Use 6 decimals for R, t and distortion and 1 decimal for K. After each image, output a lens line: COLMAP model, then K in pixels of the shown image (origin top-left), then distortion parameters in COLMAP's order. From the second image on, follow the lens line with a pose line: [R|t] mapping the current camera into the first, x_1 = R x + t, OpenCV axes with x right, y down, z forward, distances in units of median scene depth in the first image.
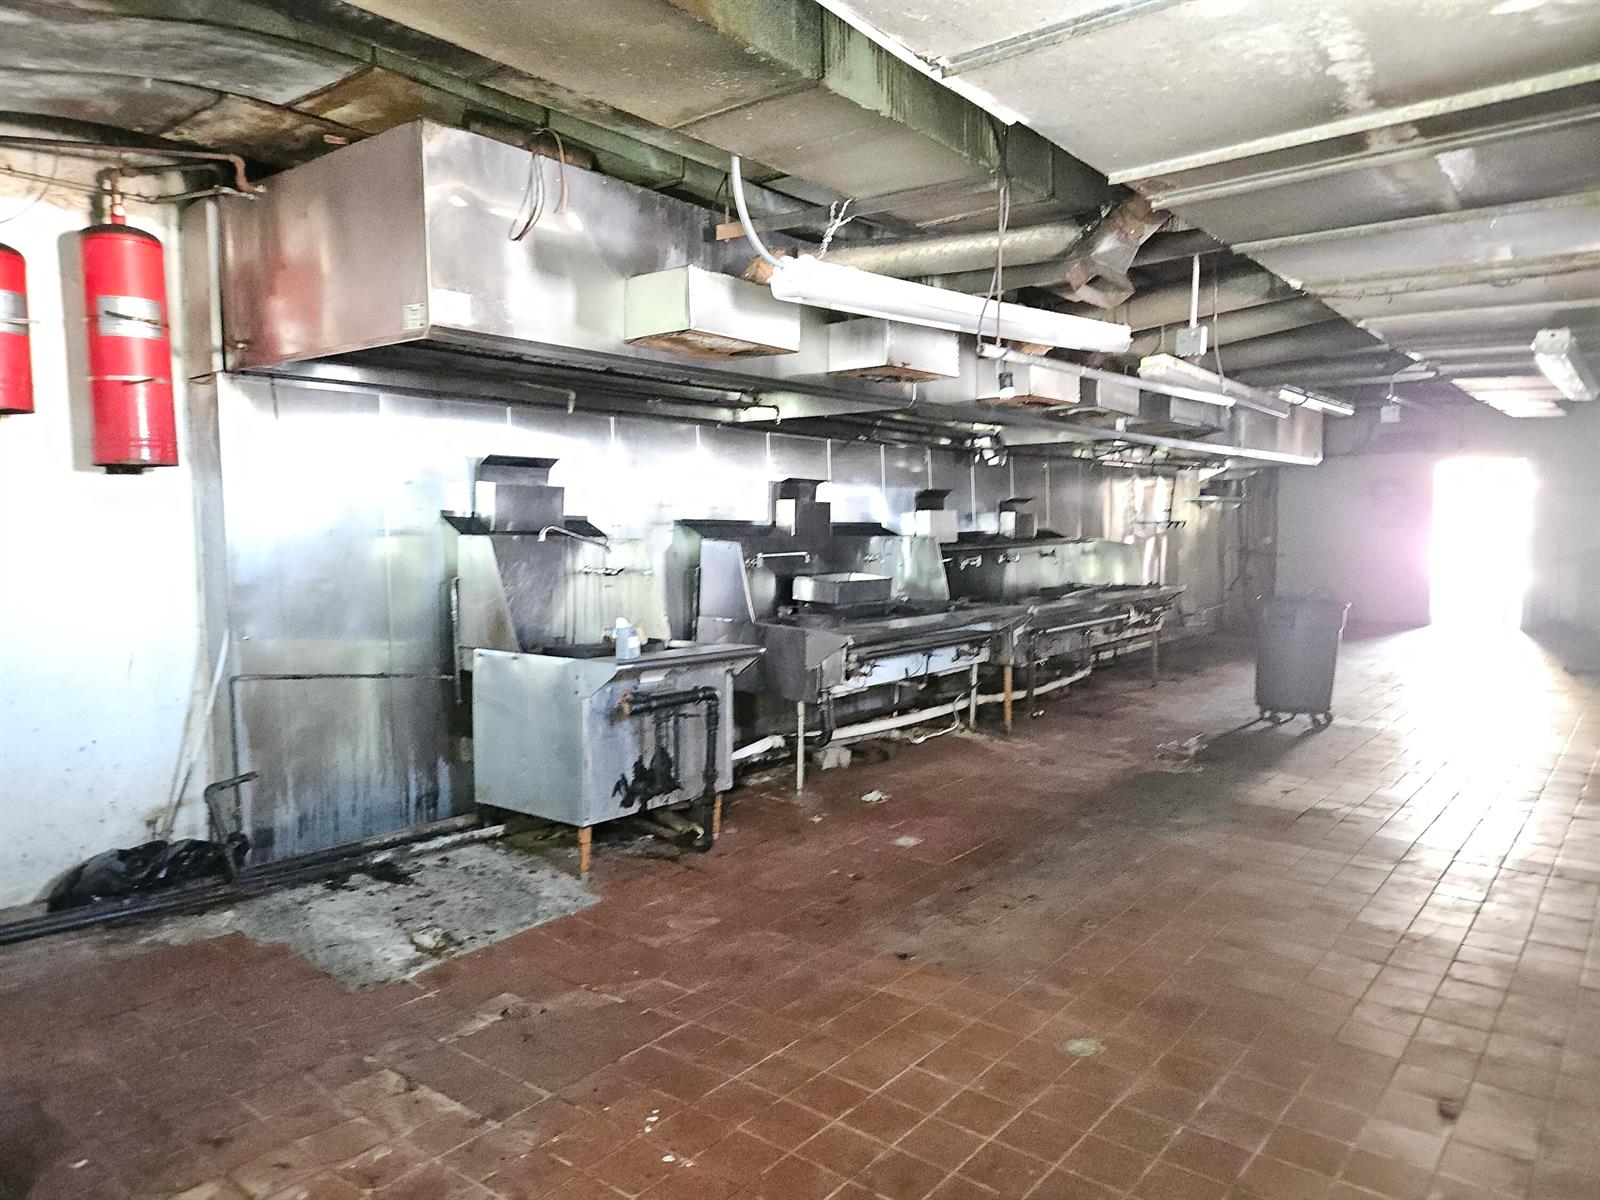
lens RADIAL K [[1075.0, 0, 816.1], [0, 1075.0, 612.3], [0, 0, 1]] dist [0.041777, -0.039751]
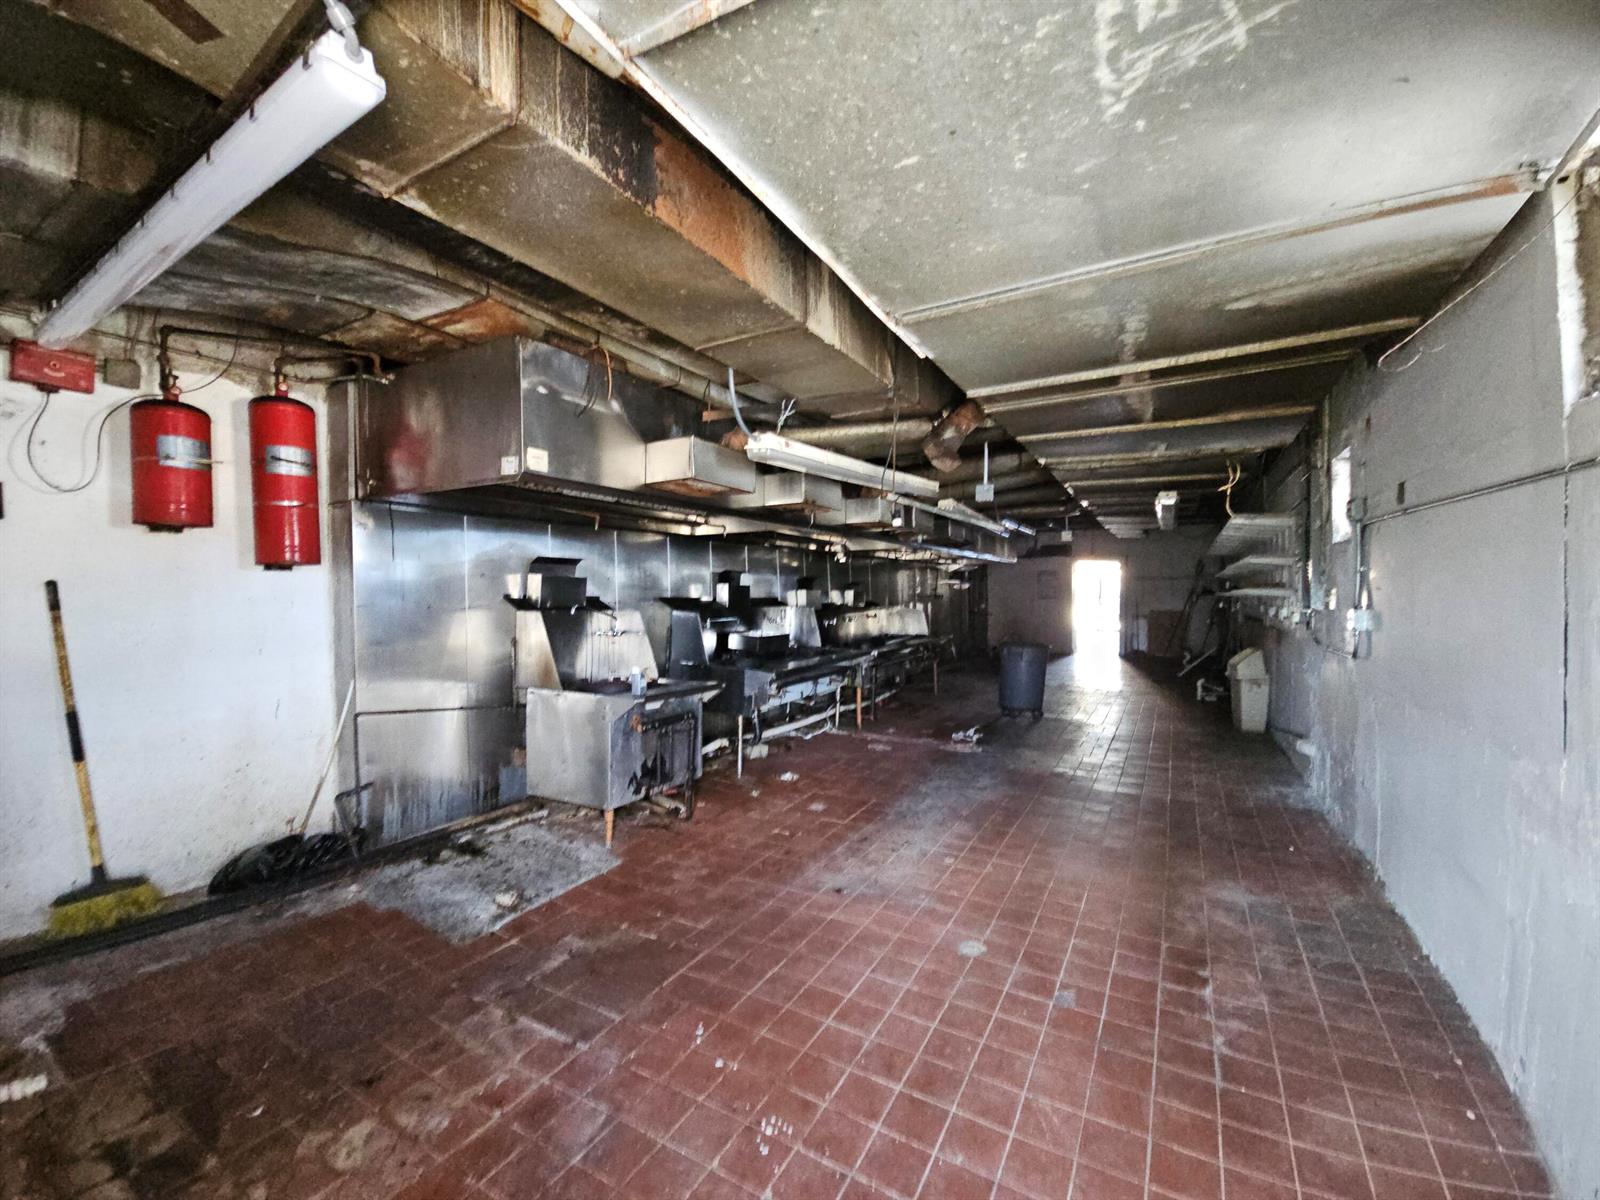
lens RADIAL K [[656.7, 0, 798.7], [0, 656.7, 607.4], [0, 0, 1]] dist [-0.005303, -0.000041]
pose [[0.988861, -0.003105, 0.148812, -0.101692], [0.012130, 0.998138, -0.059778, -0.021216], [-0.148349, 0.060917, 0.987057, 0.071192]]
